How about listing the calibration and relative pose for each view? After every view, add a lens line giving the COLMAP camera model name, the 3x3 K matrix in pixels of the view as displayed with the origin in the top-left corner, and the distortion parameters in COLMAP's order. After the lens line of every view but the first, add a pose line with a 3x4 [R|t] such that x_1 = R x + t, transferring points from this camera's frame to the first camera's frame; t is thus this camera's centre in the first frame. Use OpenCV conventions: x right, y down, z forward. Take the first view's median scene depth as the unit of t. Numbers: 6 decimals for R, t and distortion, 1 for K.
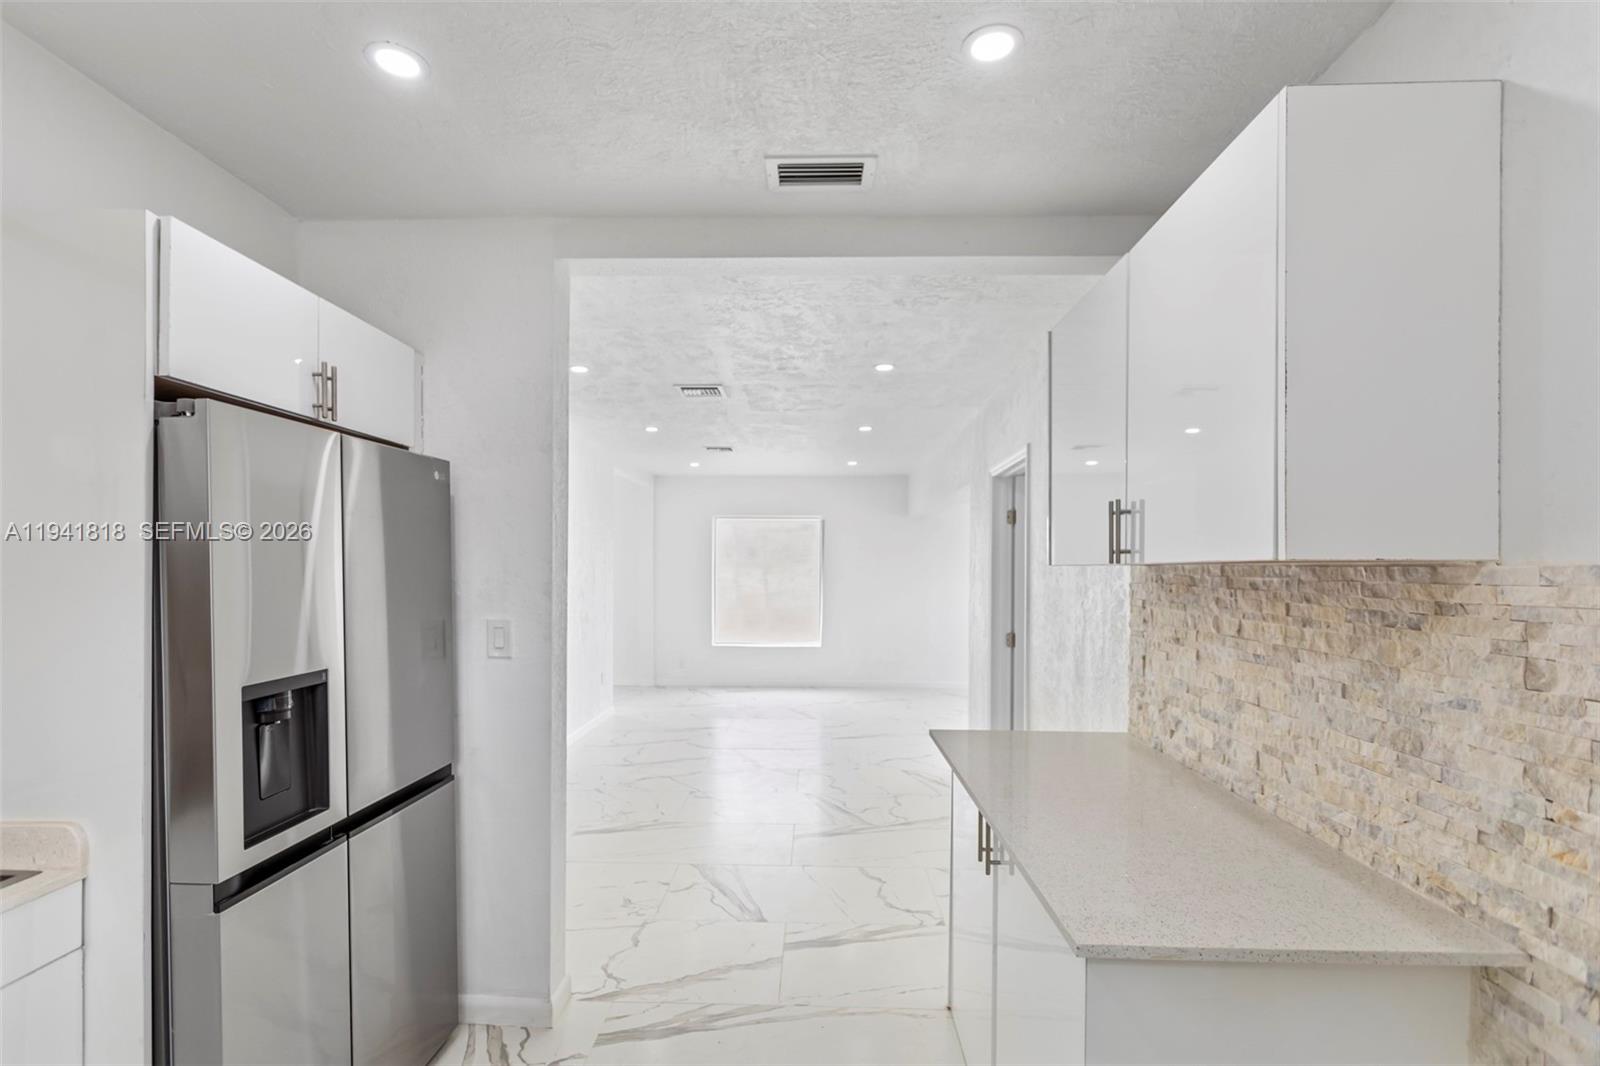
lens RADIAL K [[773.5, 0, 788.4], [0, 773.5, 574.0], [0, 0, 1]] dist [0.001090, 0.000041]
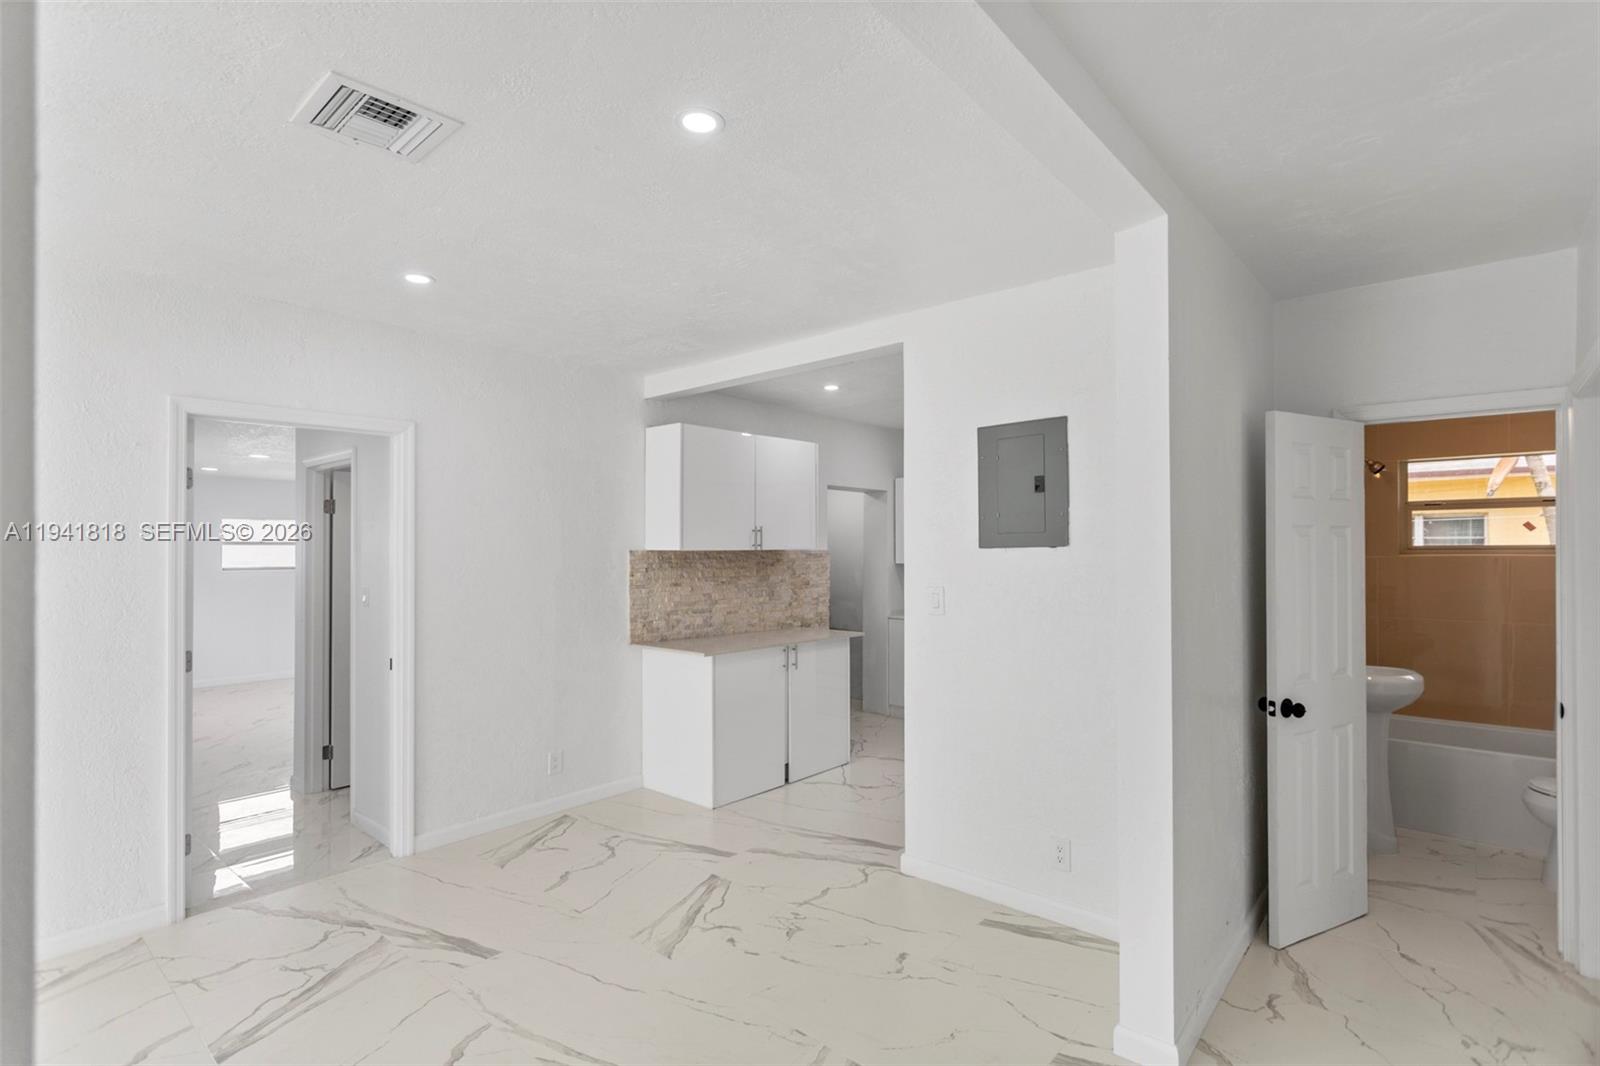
lens RADIAL K [[772.9, 0, 797.8], [0, 772.9, 544.9], [0, 0, 1]] dist [0.002207, 0.000302]
pose [[-0.778491, -0.001378, 0.627654, -1.453969], [0.002893, 0.999979, 0.005783, -0.048812], [-0.627649, 0.006317, -0.778471, 3.176919]]
